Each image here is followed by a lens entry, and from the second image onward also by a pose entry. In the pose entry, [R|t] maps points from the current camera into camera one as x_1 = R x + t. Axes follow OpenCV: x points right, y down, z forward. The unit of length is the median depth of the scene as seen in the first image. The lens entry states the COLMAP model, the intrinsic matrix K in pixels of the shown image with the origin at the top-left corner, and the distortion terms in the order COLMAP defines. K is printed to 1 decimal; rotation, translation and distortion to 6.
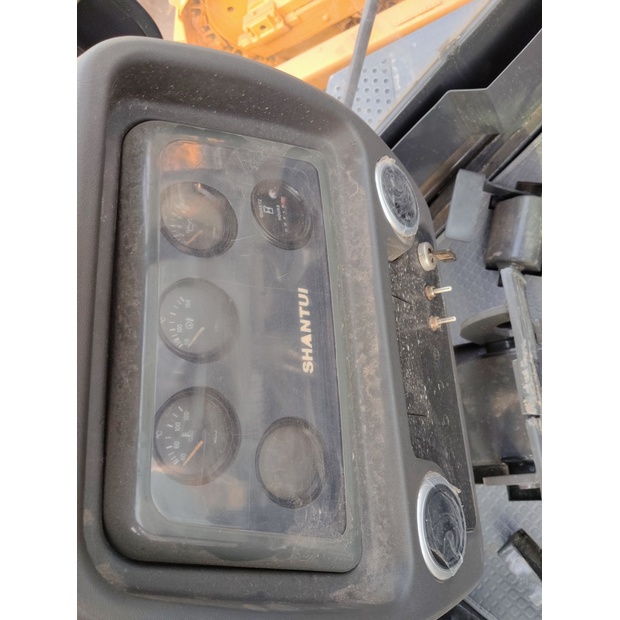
lens RADIAL K [[524.0, 0, 310.0], [0, 524.0, 310.0], [0, 0, 1]] dist [0.104336, -0.230926]
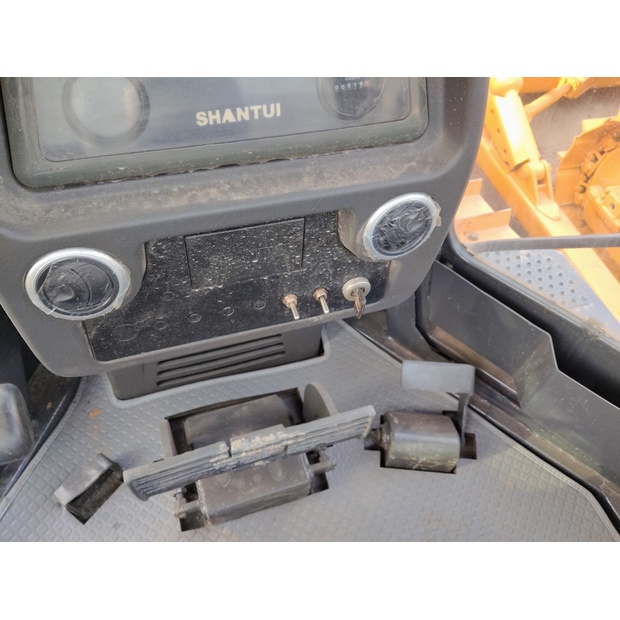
lens RADIAL K [[524.0, 0, 310.0], [0, 524.0, 310.0], [0, 0, 1]] dist [0.104336, -0.230926]
pose [[0.154234, 0.987326, -0.037414, 0.217559], [-0.985946, 0.156259, 0.059112, -0.050829], [0.064209, 0.027771, 0.997550, -0.002855]]
